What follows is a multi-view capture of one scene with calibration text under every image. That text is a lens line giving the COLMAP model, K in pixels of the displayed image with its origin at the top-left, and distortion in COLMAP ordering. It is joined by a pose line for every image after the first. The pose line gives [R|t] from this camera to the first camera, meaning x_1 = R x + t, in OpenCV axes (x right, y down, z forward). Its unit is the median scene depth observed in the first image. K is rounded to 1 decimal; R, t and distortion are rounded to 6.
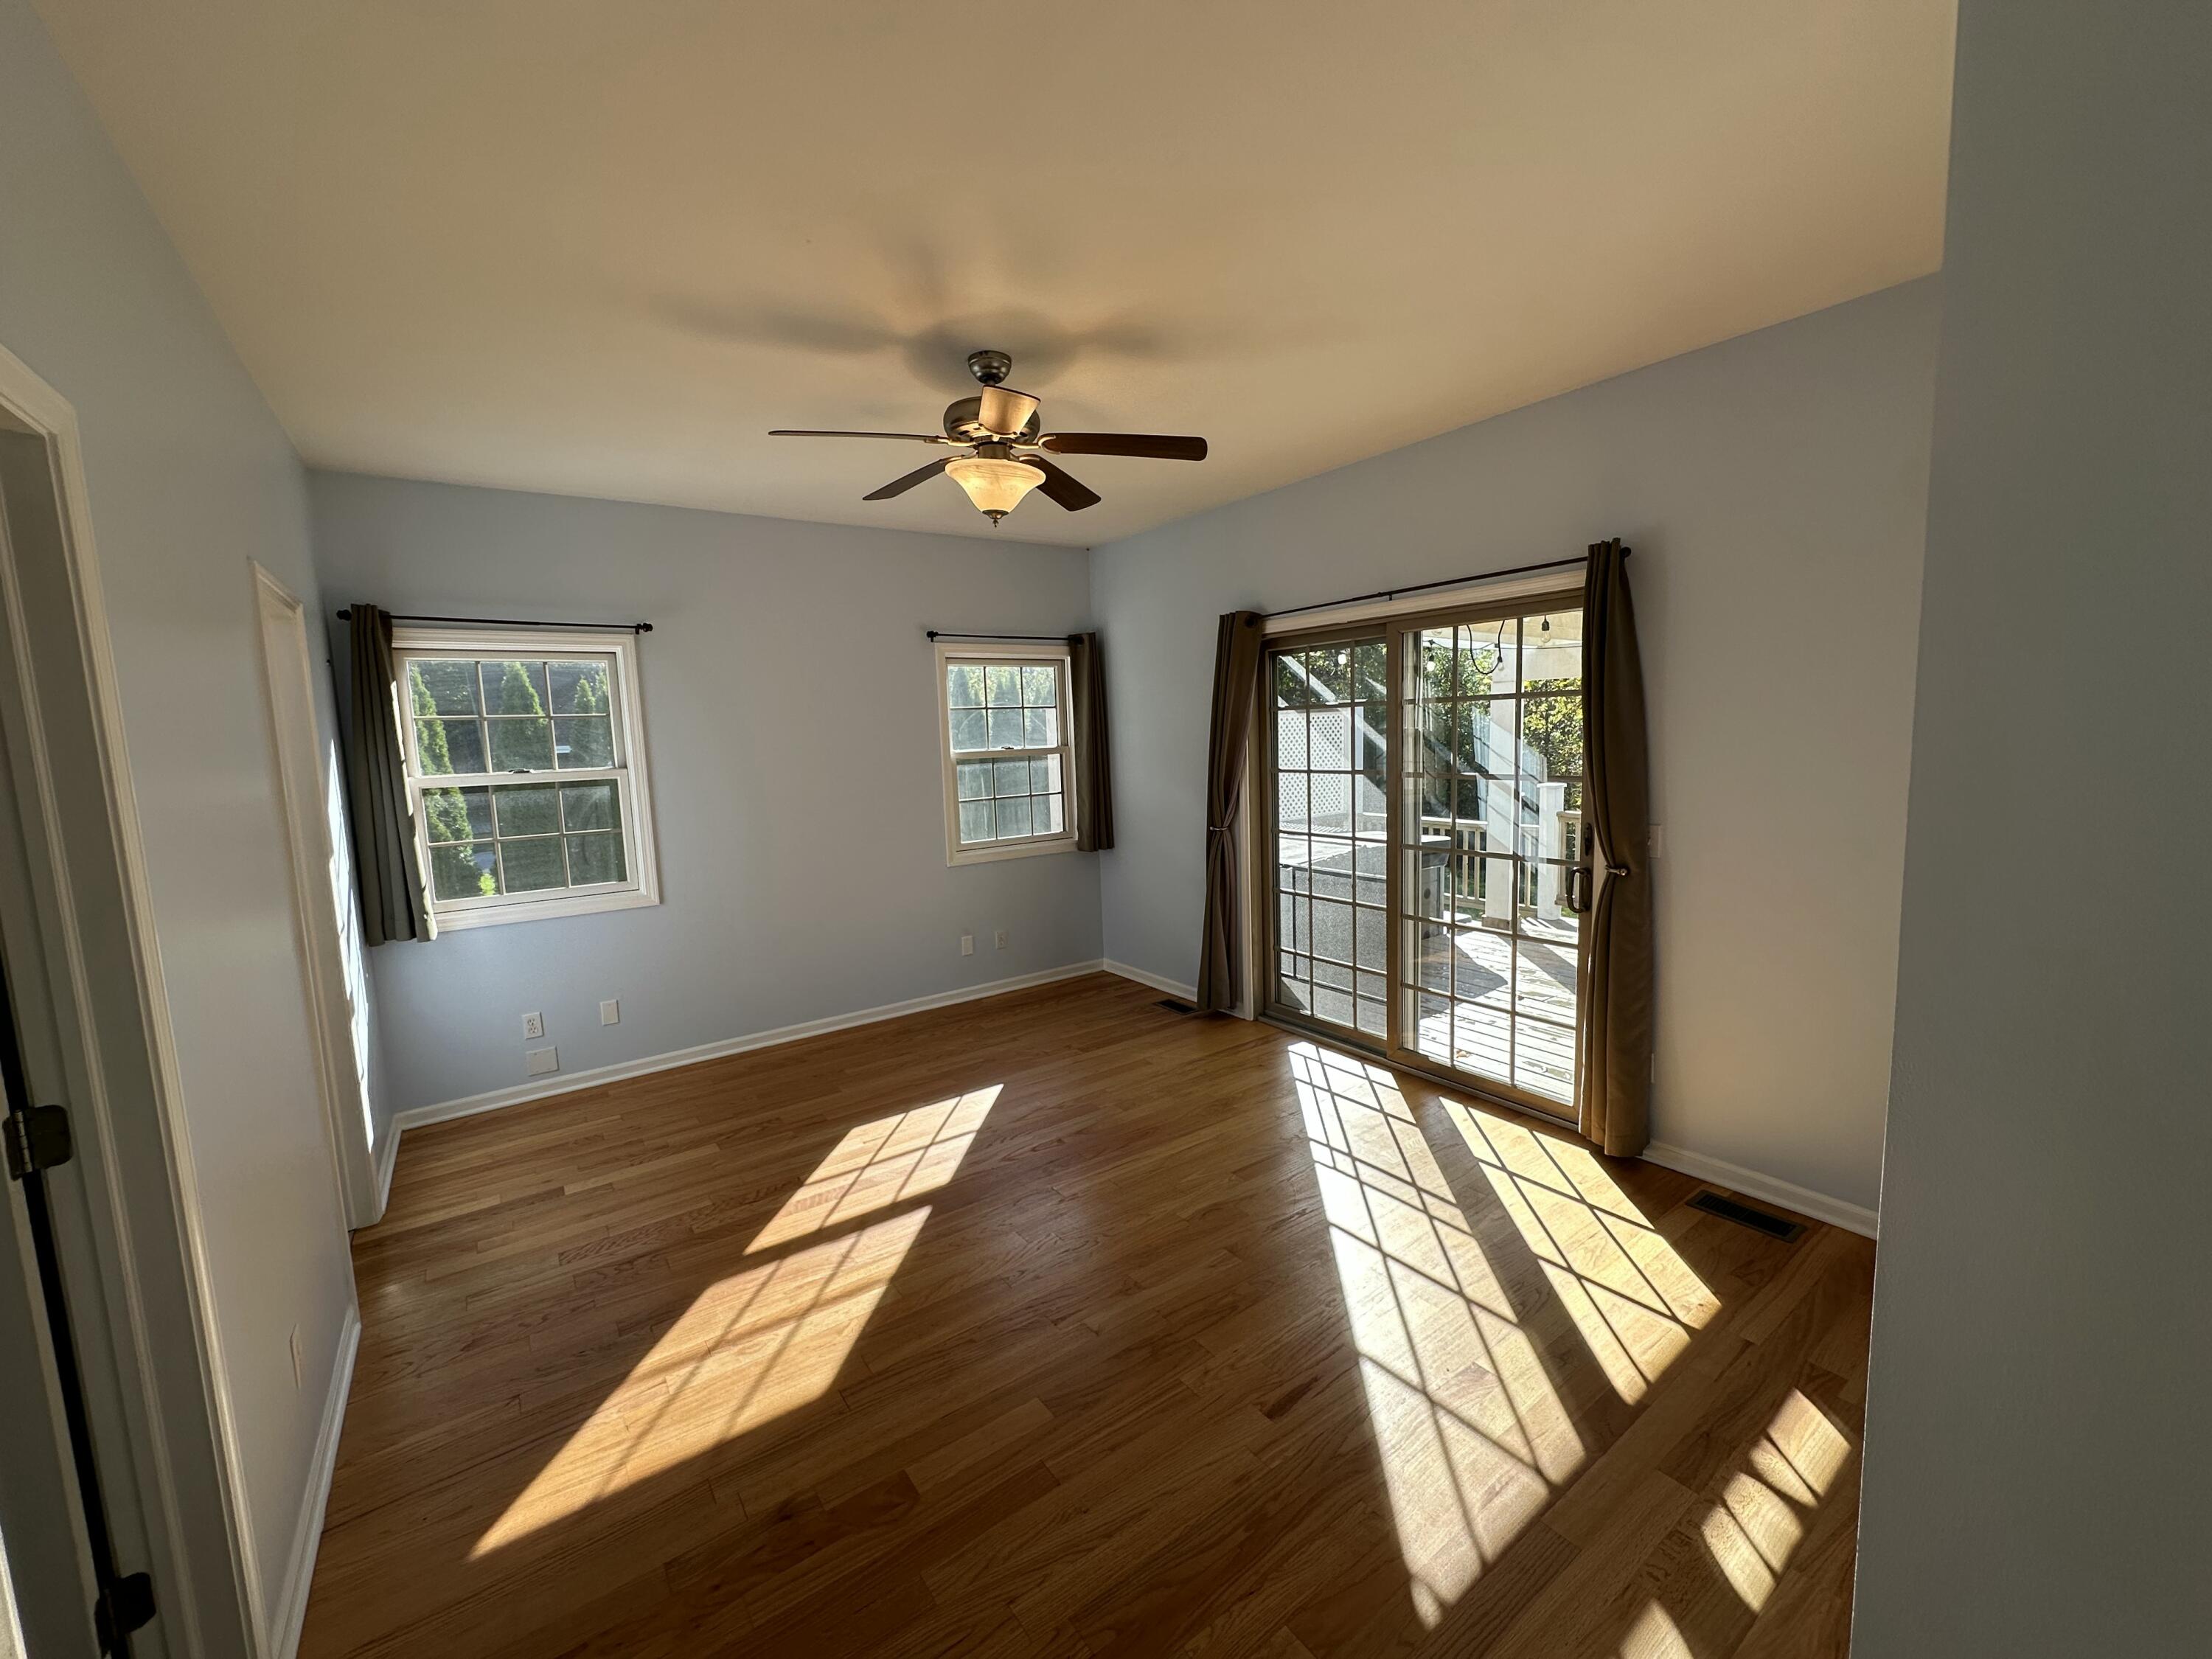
lens RADIAL K [[883.1, 0, 1107.5], [0, 883.1, 828.2], [0, 0, 1]] dist [0.000242, 0.000126]
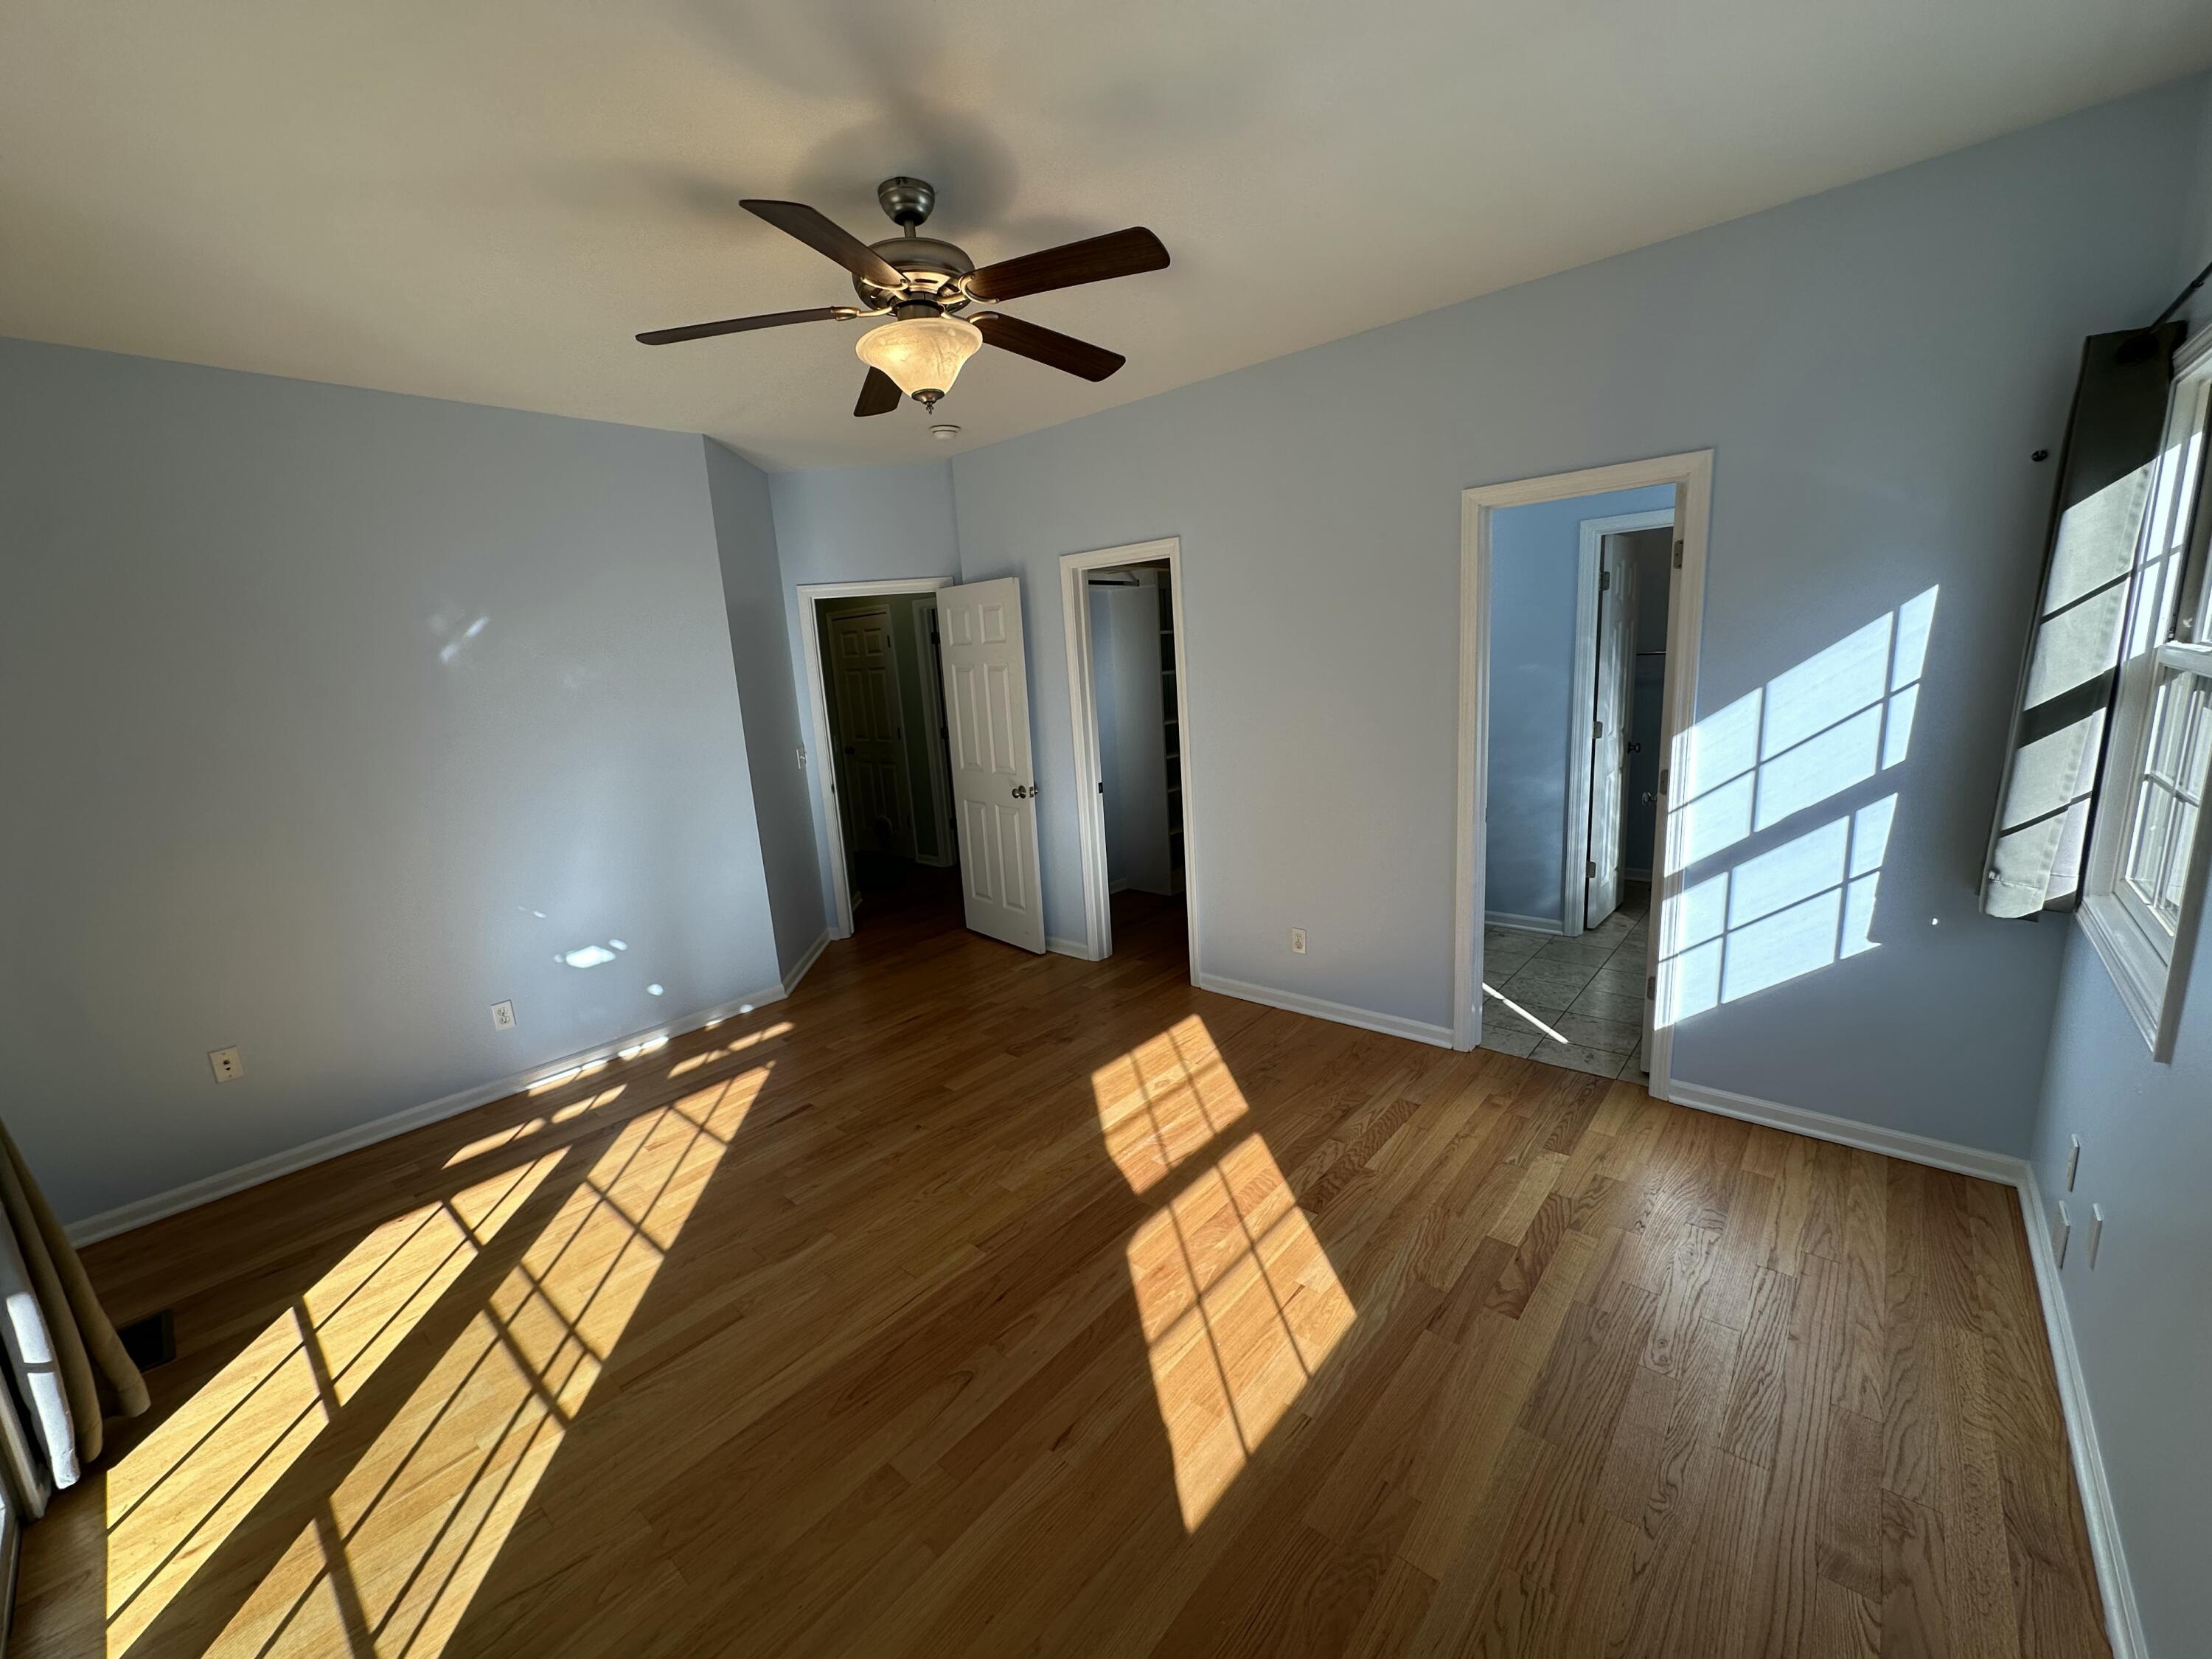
lens RADIAL K [[883.1, 0, 1103.8], [0, 883.1, 833.4], [0, 0, 1]] dist [0.000242, 0.000126]
pose [[-0.969052, 0.140634, -0.202878, -0.063649], [0.070966, 0.945867, 0.316700, -0.227147], [0.236434, 0.292502, -0.926575, 1.913067]]
